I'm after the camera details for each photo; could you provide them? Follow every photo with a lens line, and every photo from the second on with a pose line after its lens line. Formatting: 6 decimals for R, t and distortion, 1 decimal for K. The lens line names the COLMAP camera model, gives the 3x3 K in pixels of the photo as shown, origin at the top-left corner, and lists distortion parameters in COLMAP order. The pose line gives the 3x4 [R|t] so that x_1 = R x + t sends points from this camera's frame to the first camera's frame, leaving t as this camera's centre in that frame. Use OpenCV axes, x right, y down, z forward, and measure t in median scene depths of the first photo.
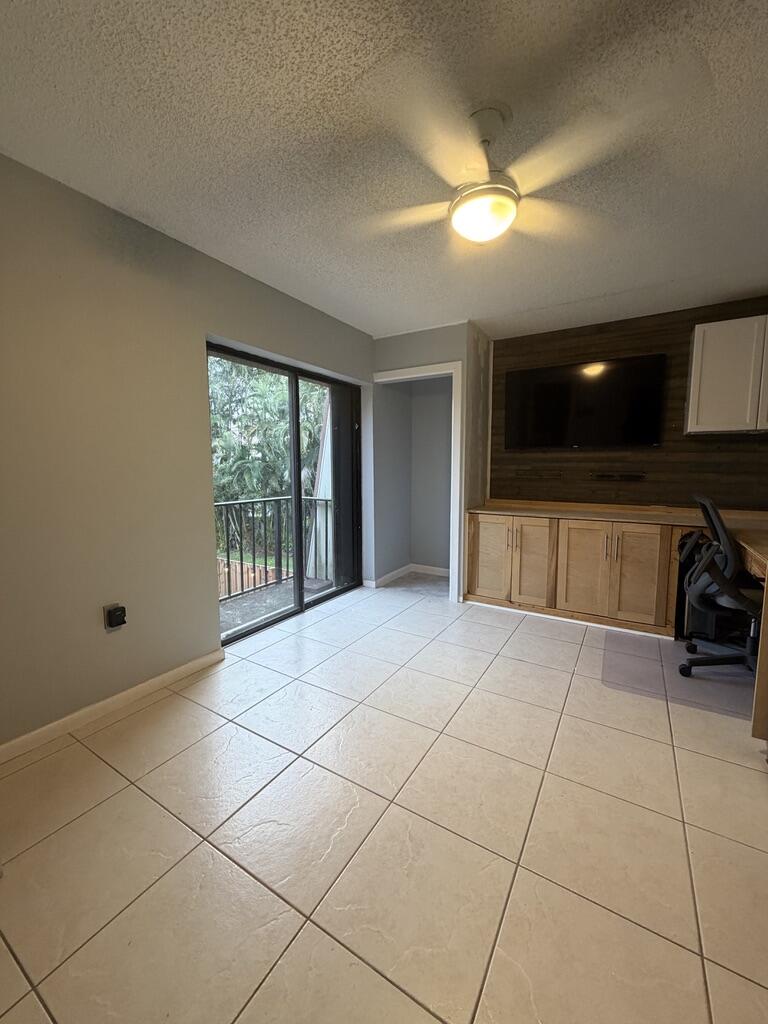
lens RADIAL K [[407.4, 0, 382.3], [0, 407.4, 508.9], [0, 0, 1]] dist [0.002399, 0.000042]
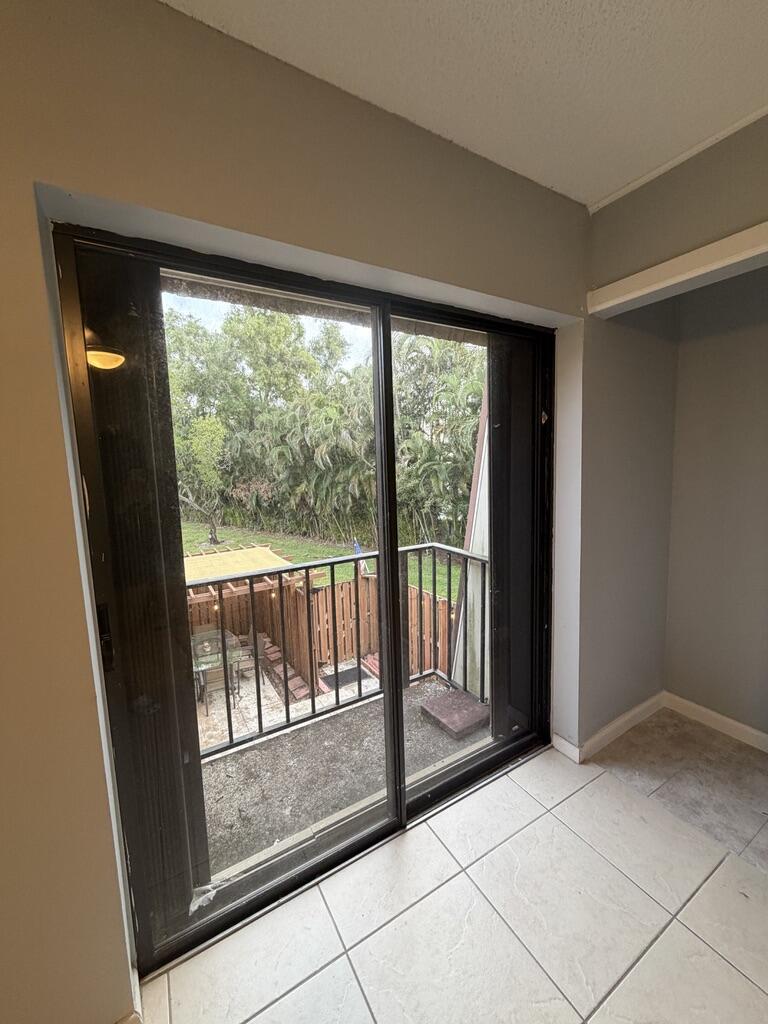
lens RADIAL K [[407.4, 0, 382.3], [0, 407.4, 508.9], [0, 0, 1]] dist [0.002399, 0.000042]
pose [[0.884369, 0.023661, -0.466189, -0.005881], [-0.018180, 0.999703, 0.016251, -0.101406], [0.466435, -0.005897, 0.884536, 0.494710]]
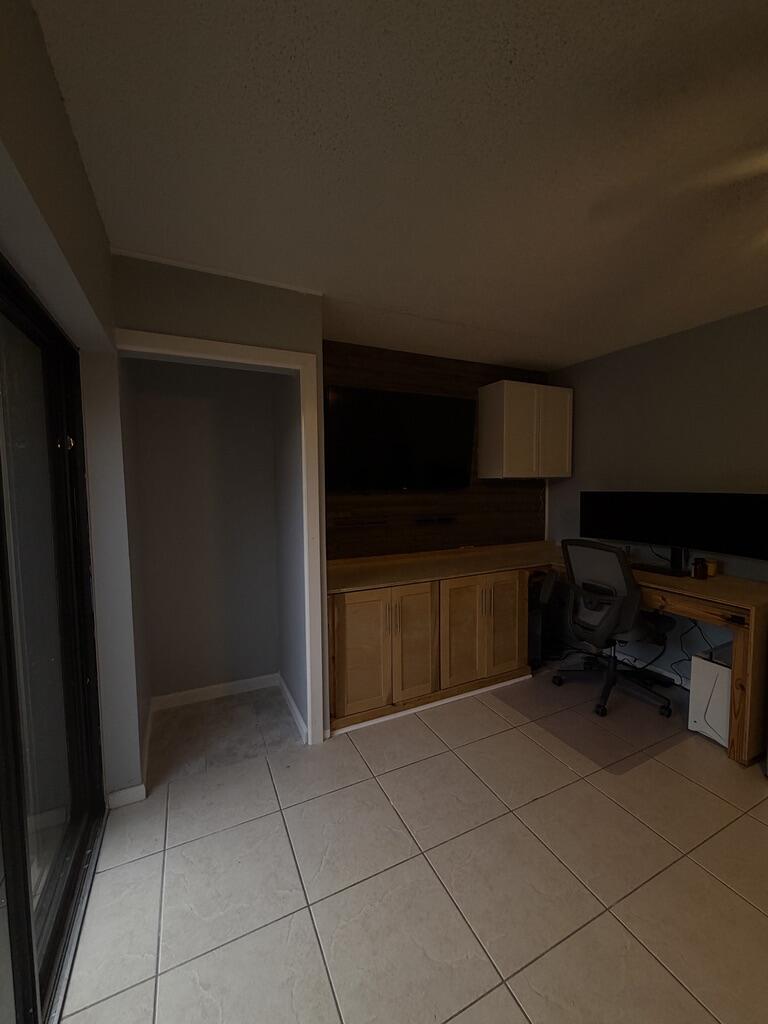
lens RADIAL K [[407.4, 0, 382.3], [0, 407.4, 508.9], [0, 0, 1]] dist [0.002399, 0.000042]
pose [[0.540881, -0.059784, 0.838972, -0.243584], [0.097359, 0.995216, 0.008151, -0.108445], [-0.835446, 0.077272, 0.544114, 0.514137]]
